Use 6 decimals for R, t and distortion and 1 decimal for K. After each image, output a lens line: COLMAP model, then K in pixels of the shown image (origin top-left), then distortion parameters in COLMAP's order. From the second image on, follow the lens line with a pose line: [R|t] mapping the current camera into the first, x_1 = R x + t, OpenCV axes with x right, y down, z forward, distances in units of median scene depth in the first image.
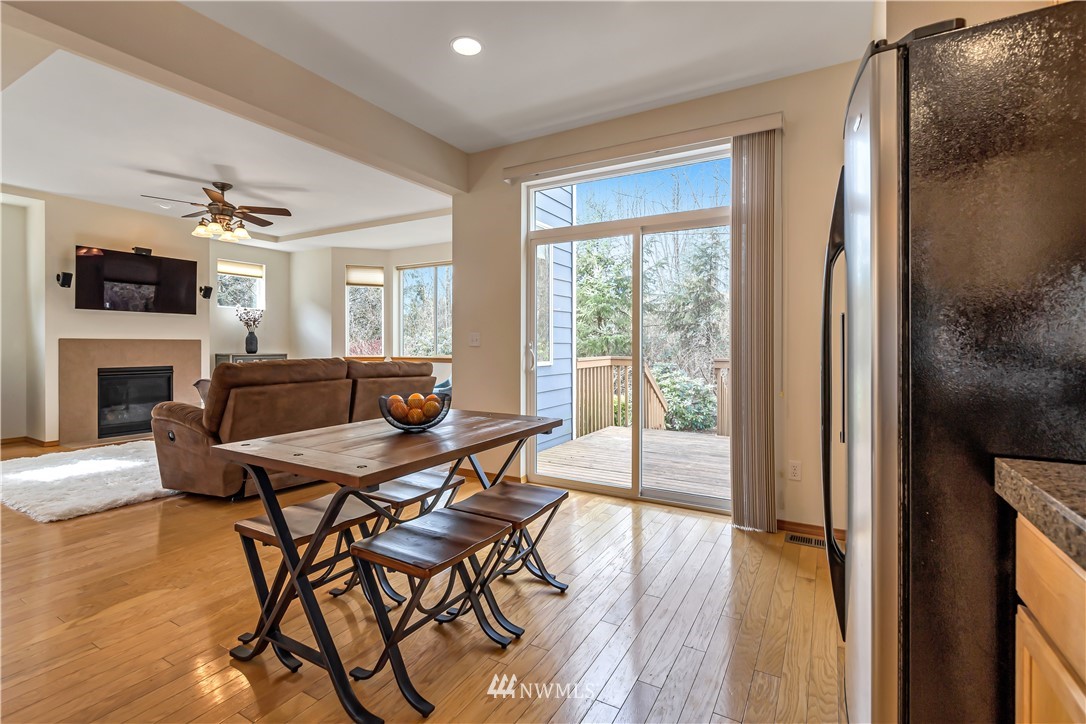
lens RADIAL K [[493.4, 0, 534.9], [0, 493.4, 349.4], [0, 0, 1]] dist [-0.000840, -0.000211]
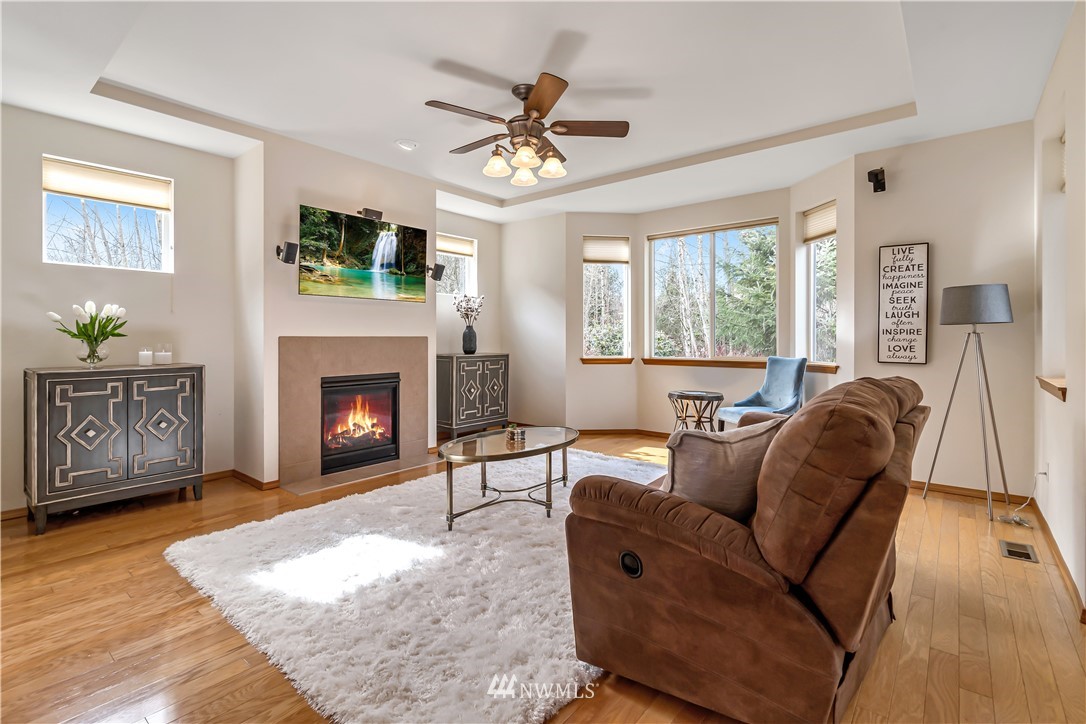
lens RADIAL K [[493.4, 0, 539.9], [0, 493.4, 343.9], [0, 0, 1]] dist [-0.000840, -0.000211]
pose [[0.986820, -0.000701, -0.161823, -0.390620], [0.001432, 0.999989, 0.004402, -0.011836], [0.161818, -0.004576, 0.986810, 0.293239]]
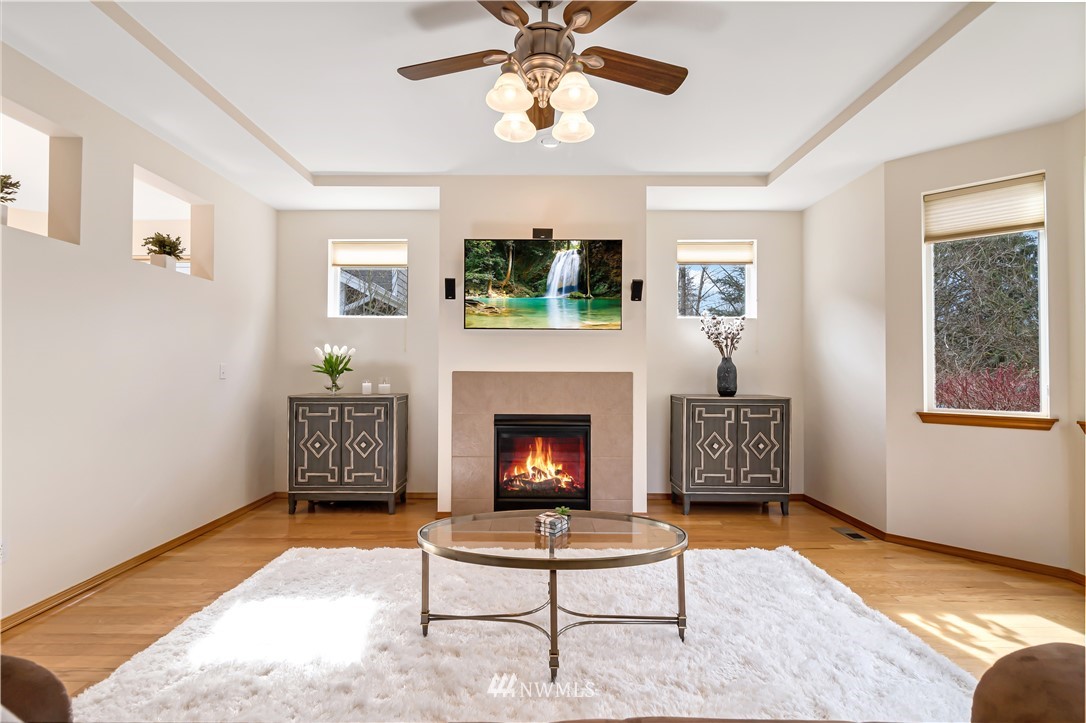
lens RADIAL K [[493.4, 0, 539.1], [0, 493.4, 364.0], [0, 0, 1]] dist [-0.000840, -0.000211]
pose [[0.508950, -0.012648, -0.860703, -0.224696], [-0.010954, 0.999716, -0.021168, -0.015771], [0.860726, 0.020201, 0.508667, 0.602001]]
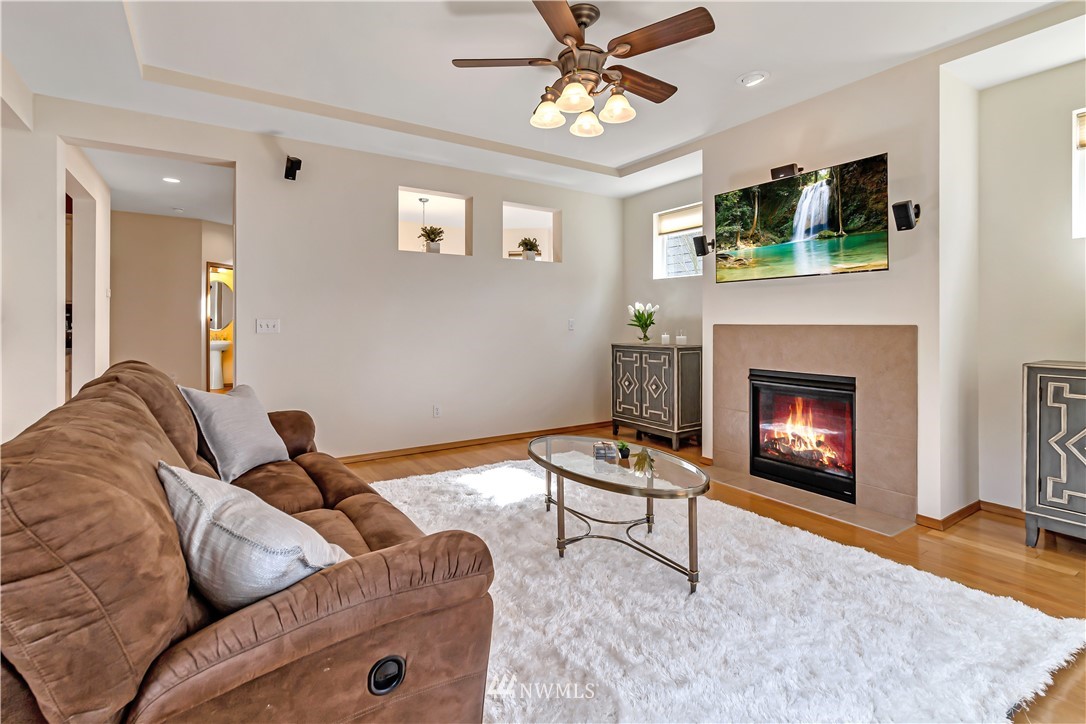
lens RADIAL K [[493.4, 0, 533.7], [0, 493.4, 330.2], [0, 0, 1]] dist [-0.000840, -0.000211]
pose [[-0.431484, -0.000617, -0.902120, -0.135521], [-0.021626, 0.999719, 0.009660, -0.012379], [0.901861, 0.023677, -0.431376, 0.877800]]
